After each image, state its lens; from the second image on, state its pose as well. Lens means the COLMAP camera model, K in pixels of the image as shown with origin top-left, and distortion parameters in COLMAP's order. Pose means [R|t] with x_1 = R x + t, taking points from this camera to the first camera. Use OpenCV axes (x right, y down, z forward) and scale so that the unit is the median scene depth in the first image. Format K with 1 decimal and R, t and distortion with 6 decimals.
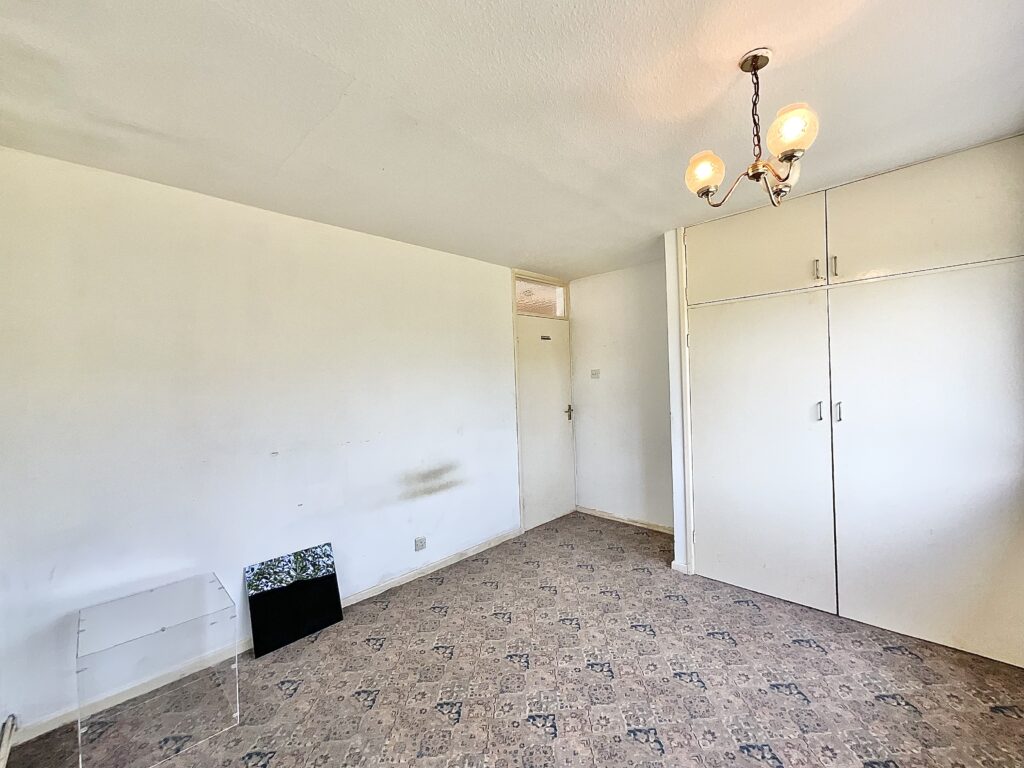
lens RADIAL K [[413.4, 0, 505.2], [0, 413.4, 368.0], [0, 0, 1]] dist [0.000184, -0.000197]
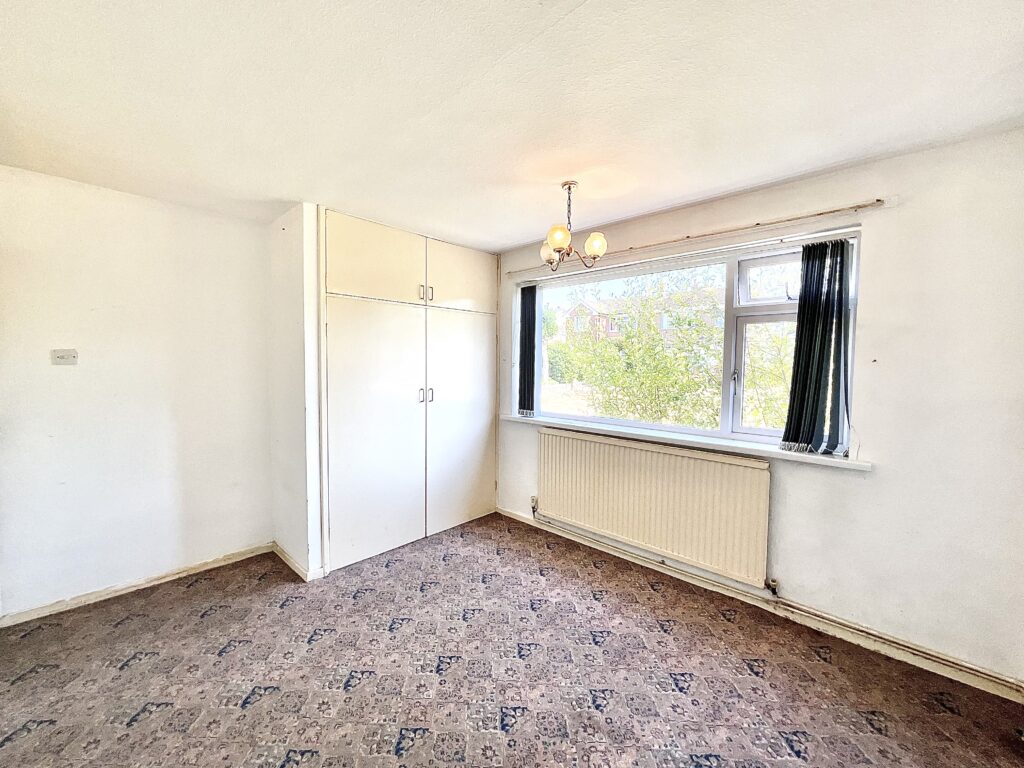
lens RADIAL K [[413.4, 0, 513.2], [0, 413.4, 386.3], [0, 0, 1]] dist [0.000184, -0.000197]
pose [[-0.033186, -0.020725, 0.999234, -0.637871], [-0.043318, 0.998875, 0.019278, 0.030642], [-0.998510, -0.042646, -0.034046, 0.763894]]
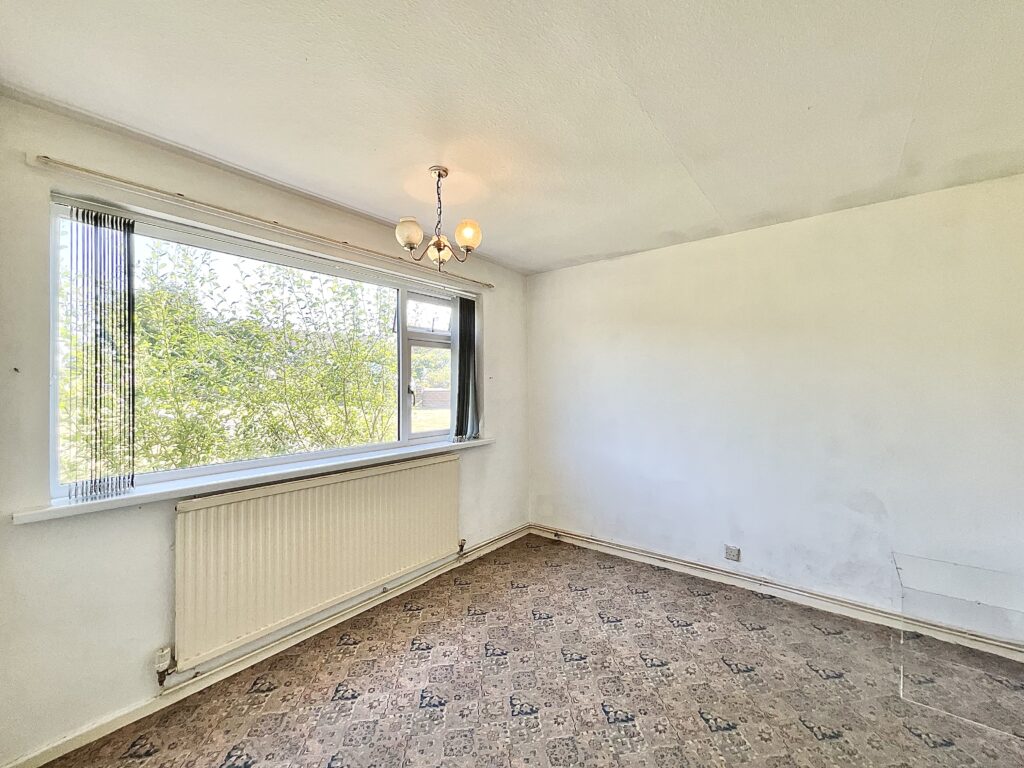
lens RADIAL K [[413.4, 0, 508.6], [0, 413.4, 389.9], [0, 0, 1]] dist [0.000184, -0.000197]
pose [[-0.991808, 0.045242, -0.119460, 0.321400], [0.048632, 0.998488, -0.025621, 0.045045], [0.118121, -0.031221, -0.992508, 1.450214]]
